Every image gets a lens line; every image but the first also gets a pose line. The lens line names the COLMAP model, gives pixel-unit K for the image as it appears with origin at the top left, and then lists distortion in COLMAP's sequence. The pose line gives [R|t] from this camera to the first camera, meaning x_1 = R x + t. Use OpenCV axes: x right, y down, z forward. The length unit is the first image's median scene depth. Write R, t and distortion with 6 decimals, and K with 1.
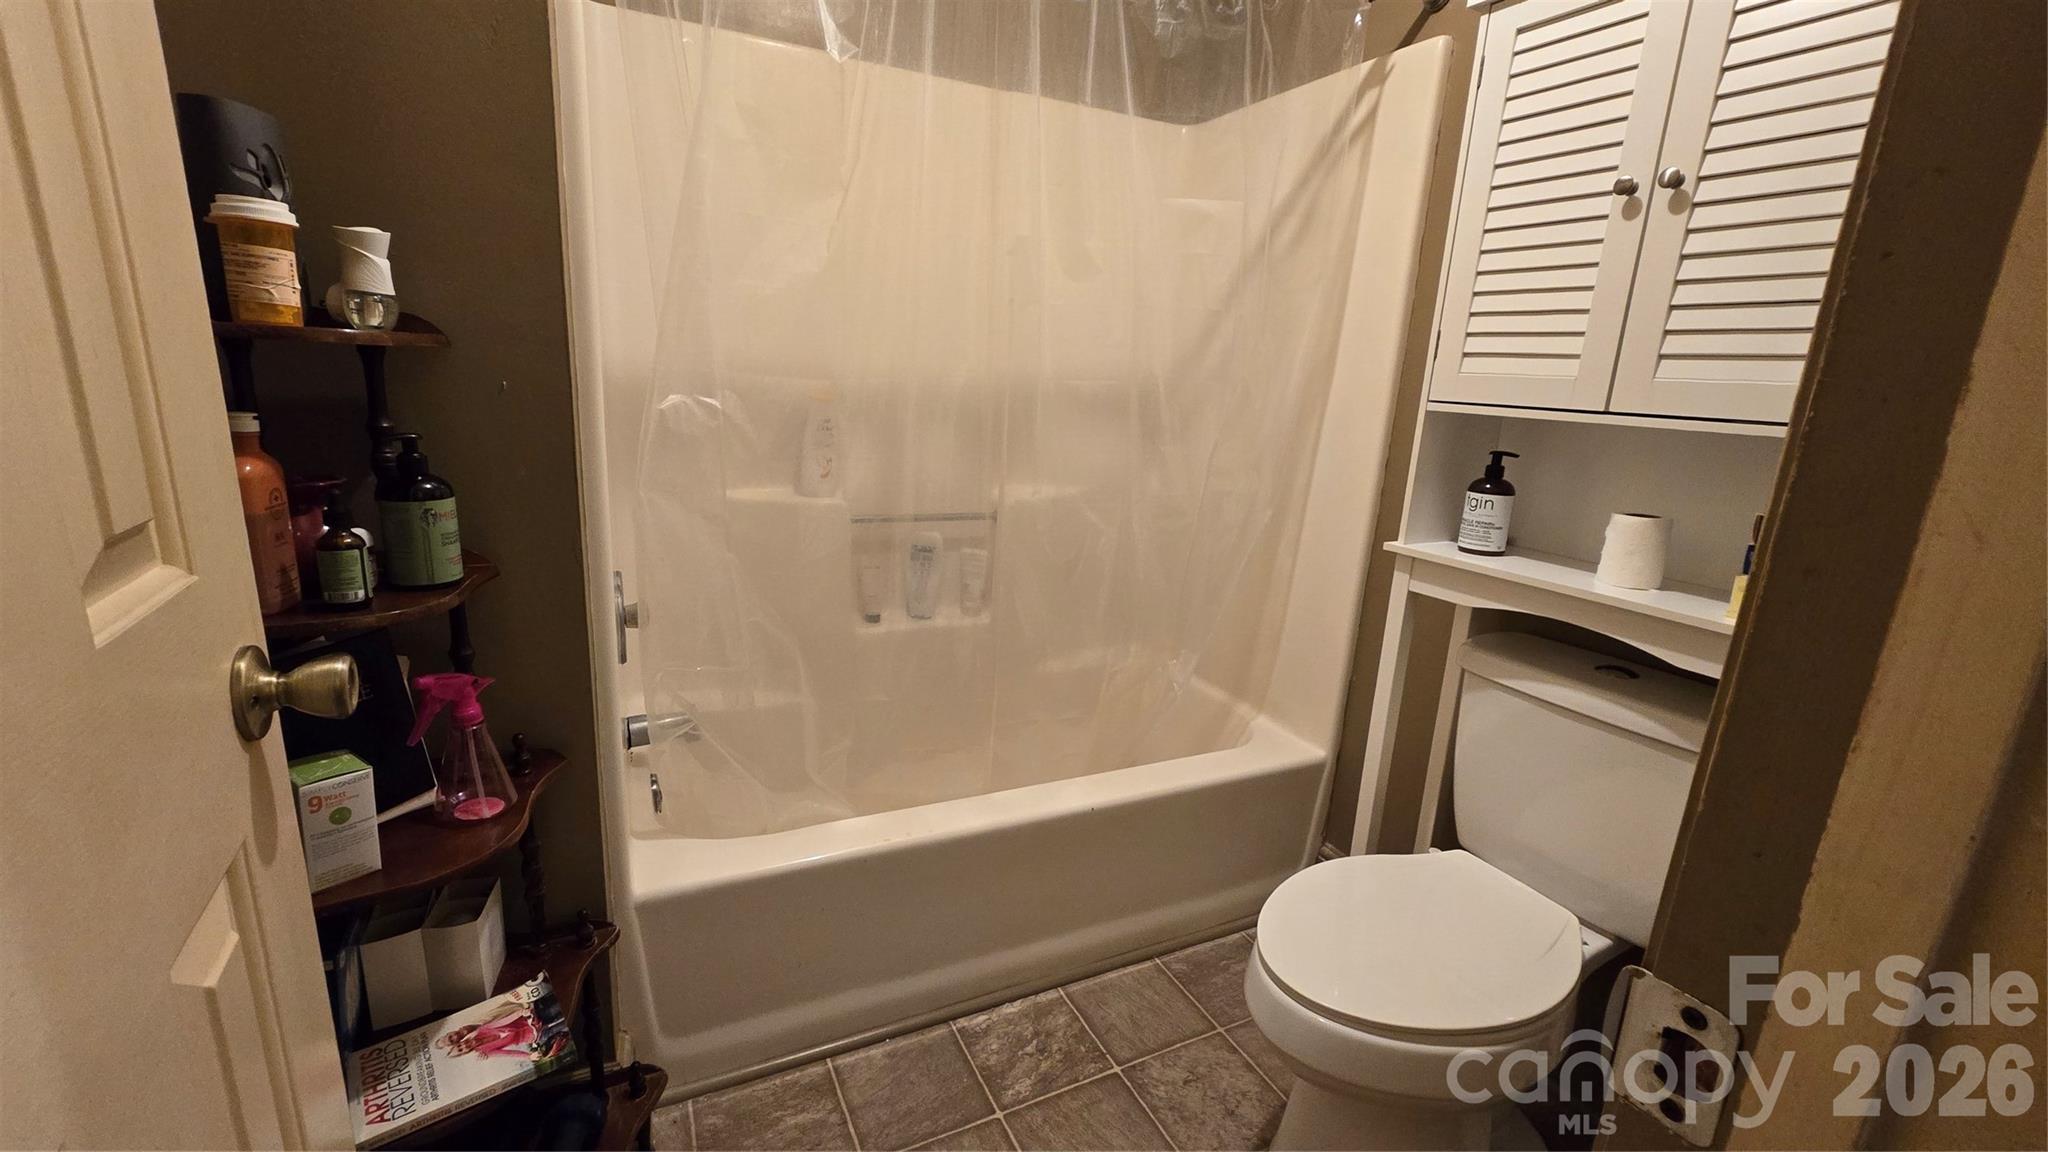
lens RADIAL K [[835.4, 0, 1024.0], [0, 835.4, 576.9], [0, 0, 1]] dist [0.000114, 0.000173]
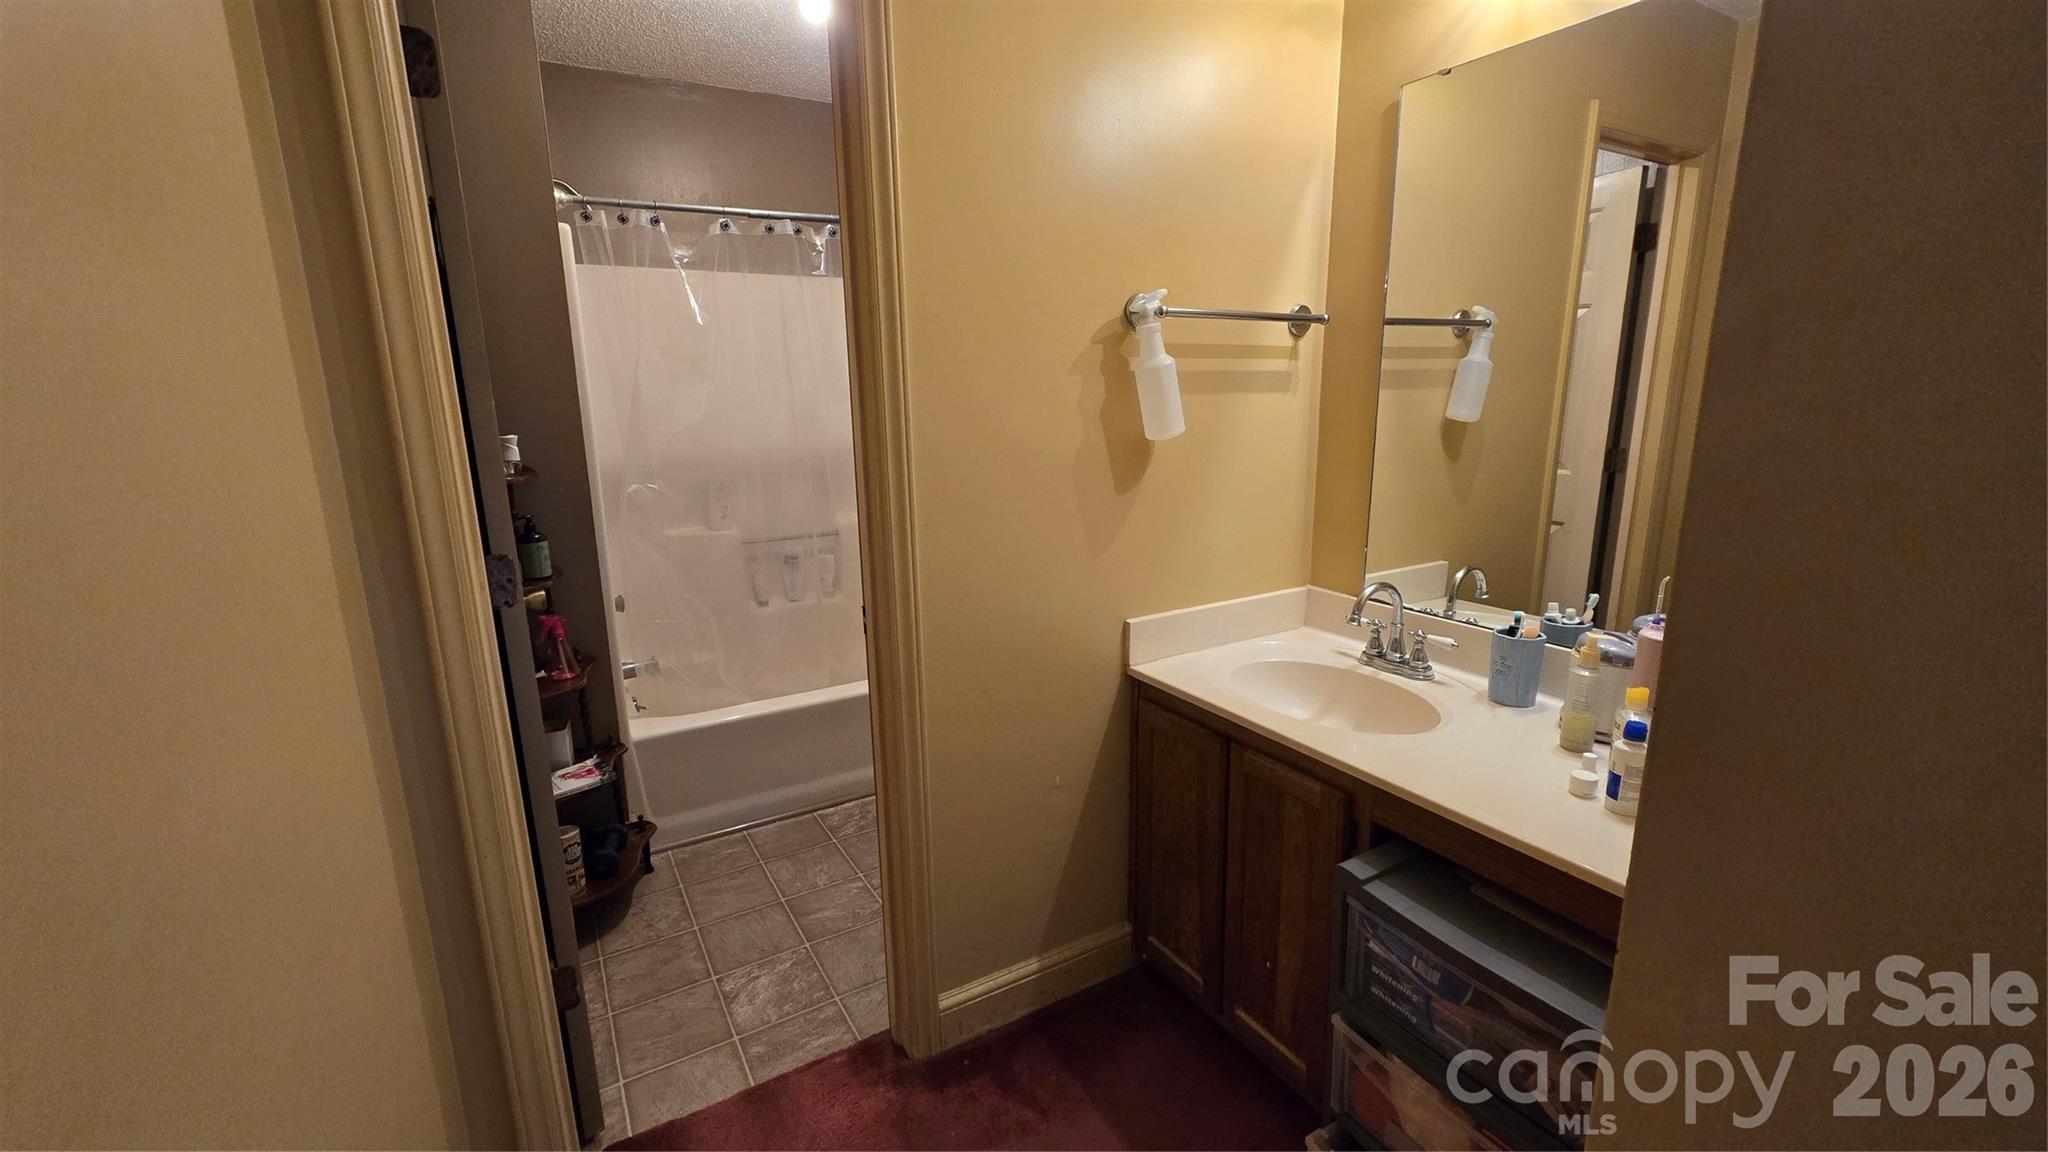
lens RADIAL K [[835.4, 0, 1019.9], [0, 835.4, 572.3], [0, 0, 1]] dist [0.000114, 0.000173]
pose [[0.994328, -0.090056, 0.056576, 0.375391], [0.091744, 0.995389, -0.027986, 0.135283], [-0.053795, 0.033018, 0.998006, -1.055476]]
